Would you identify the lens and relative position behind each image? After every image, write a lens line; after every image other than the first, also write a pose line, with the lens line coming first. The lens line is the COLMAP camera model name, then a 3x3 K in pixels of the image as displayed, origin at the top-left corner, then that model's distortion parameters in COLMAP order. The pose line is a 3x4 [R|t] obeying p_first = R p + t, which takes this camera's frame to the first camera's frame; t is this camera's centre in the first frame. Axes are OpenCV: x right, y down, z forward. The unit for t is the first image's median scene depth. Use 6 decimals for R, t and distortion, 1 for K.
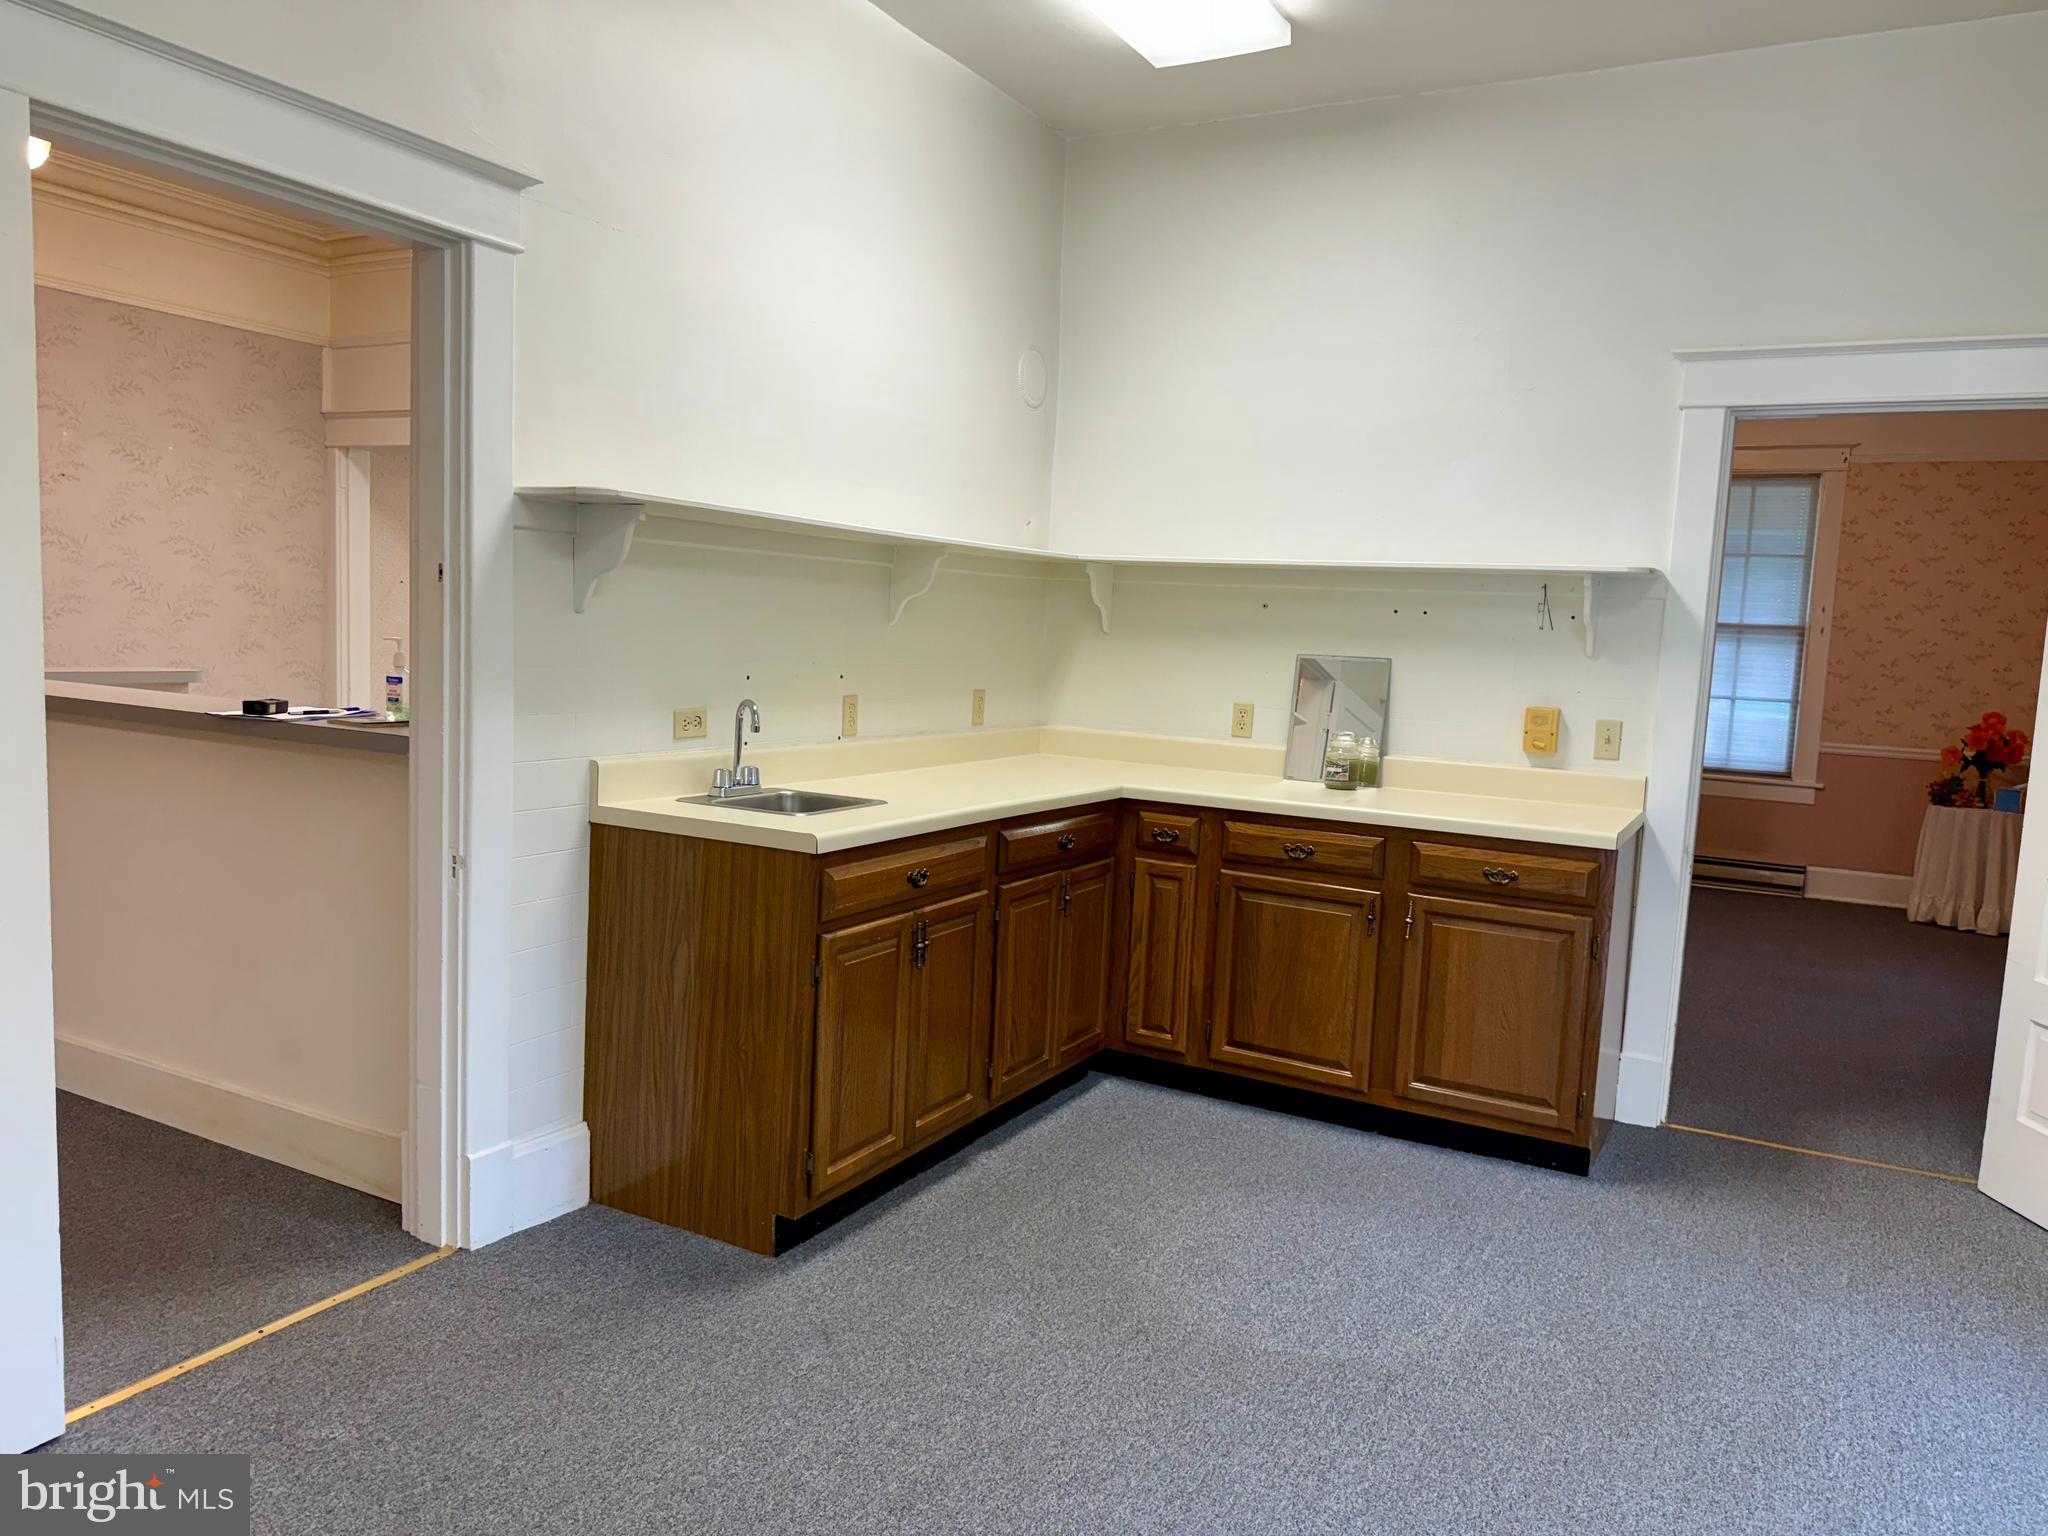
lens RADIAL K [[1437.5, 0, 1024.5], [0, 1437.5, 763.8], [0, 0, 1]] dist [0.009812, -0.001798]
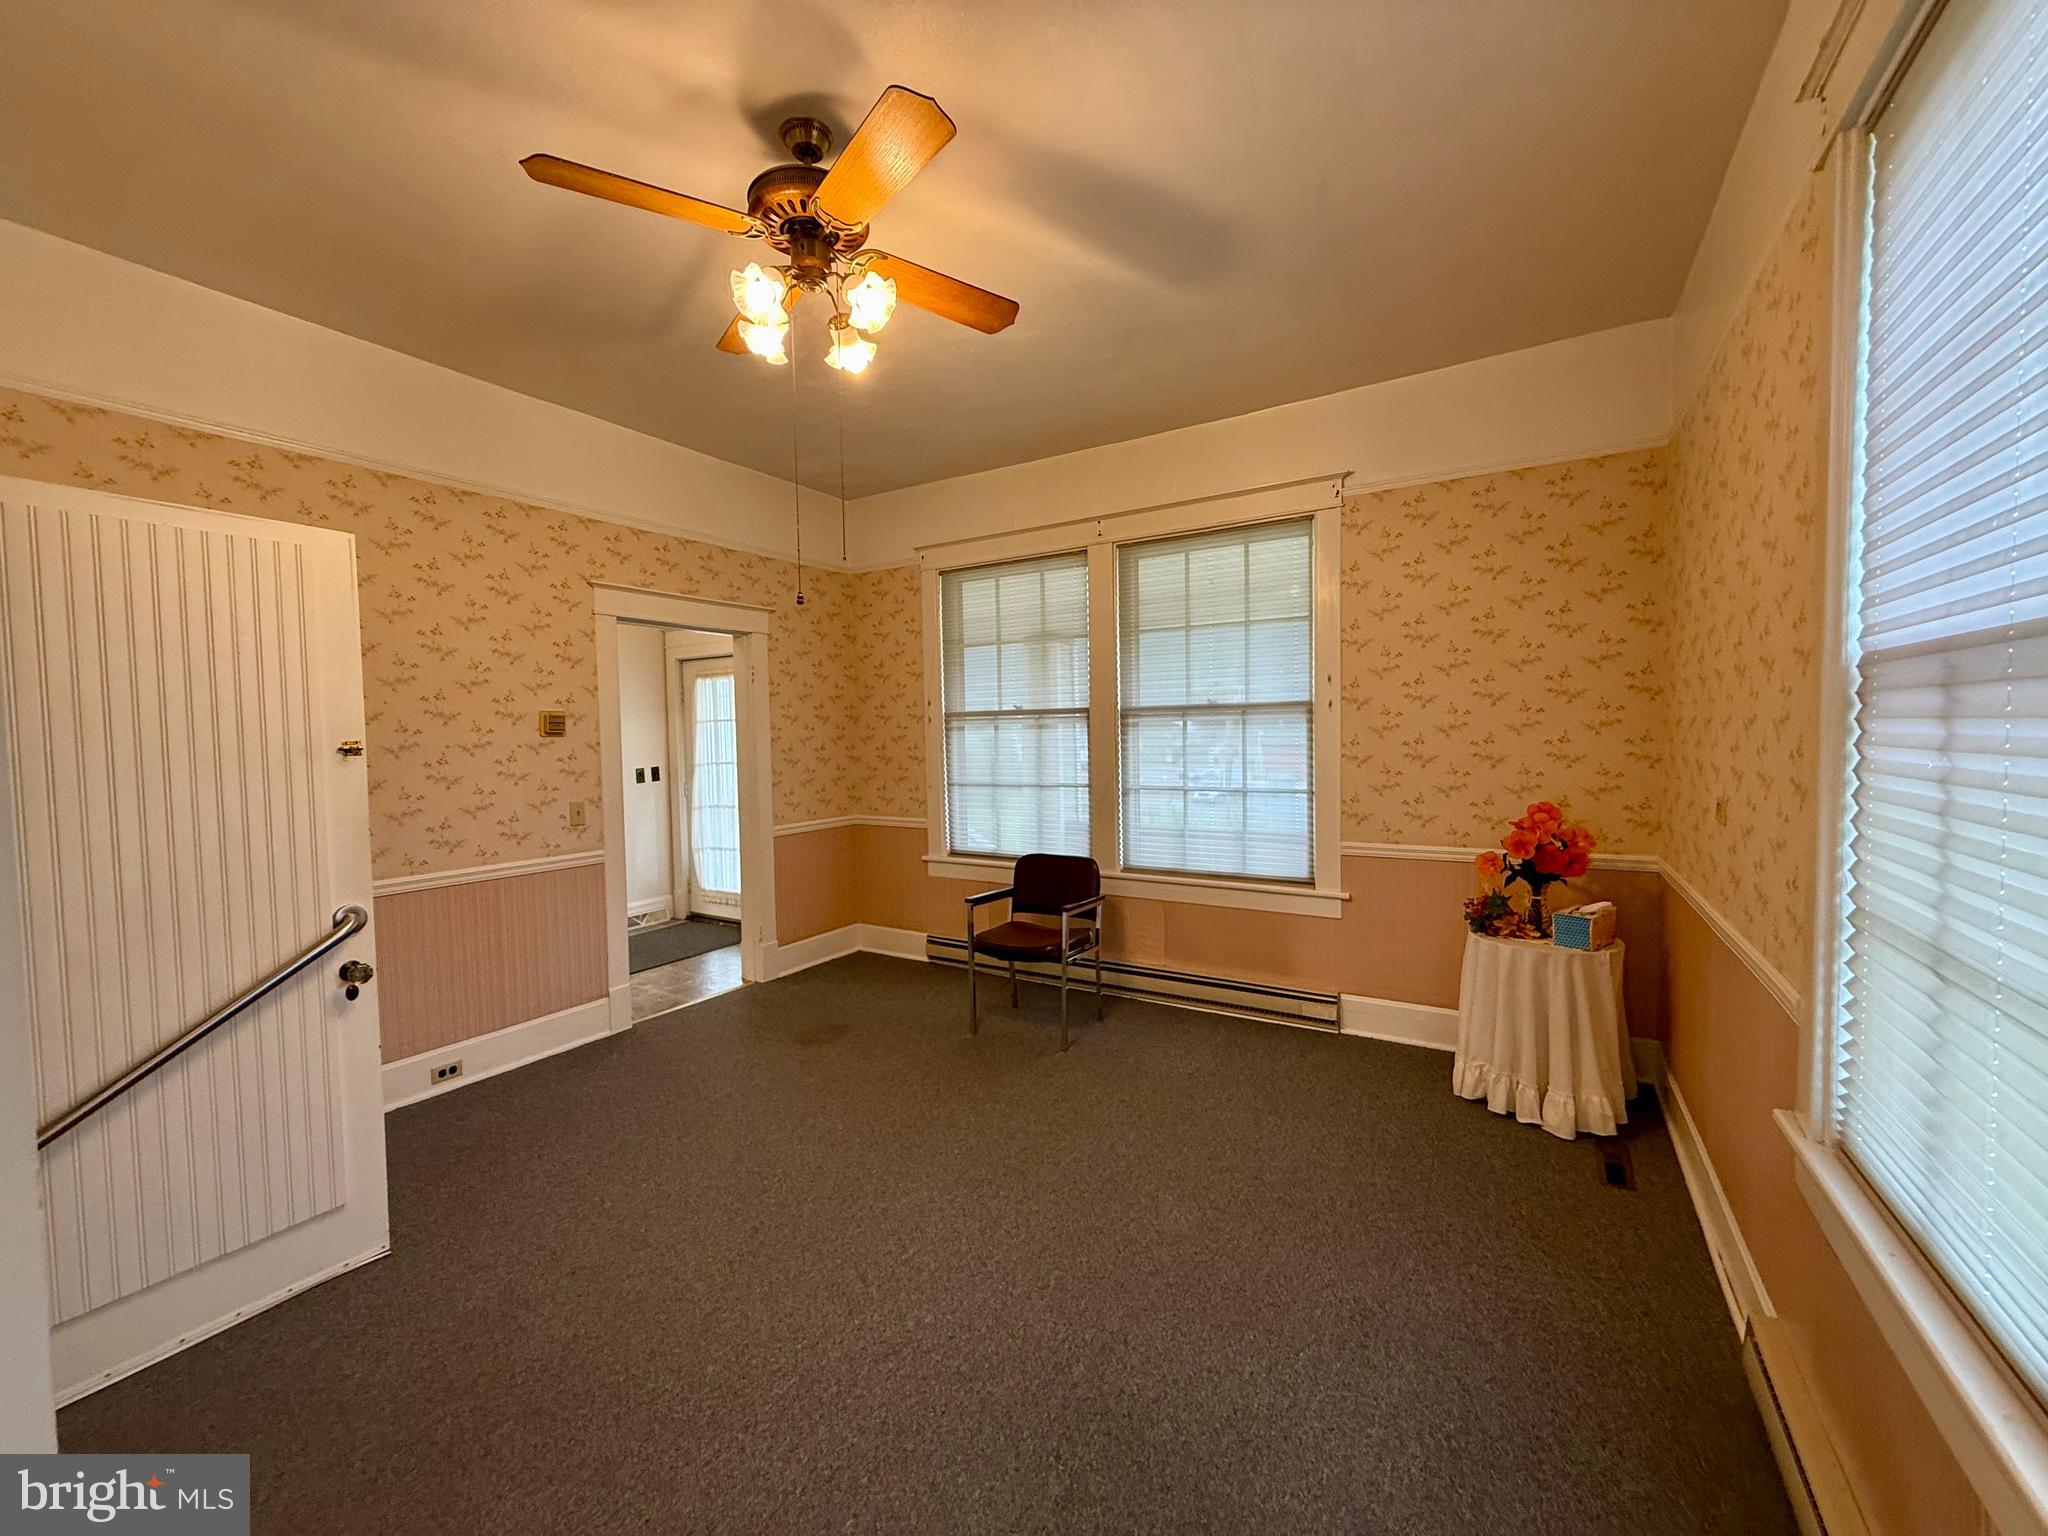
lens RADIAL K [[803.4, 0, 1015.6], [0, 803.4, 770.7], [0, 0, 1]] dist [-0.003589, 0.000078]
pose [[0.996507, -0.059527, -0.058577, 0.406339], [0.056257, 0.996846, -0.055976, -0.040833], [0.061724, 0.052485, 0.996712, 0.548150]]
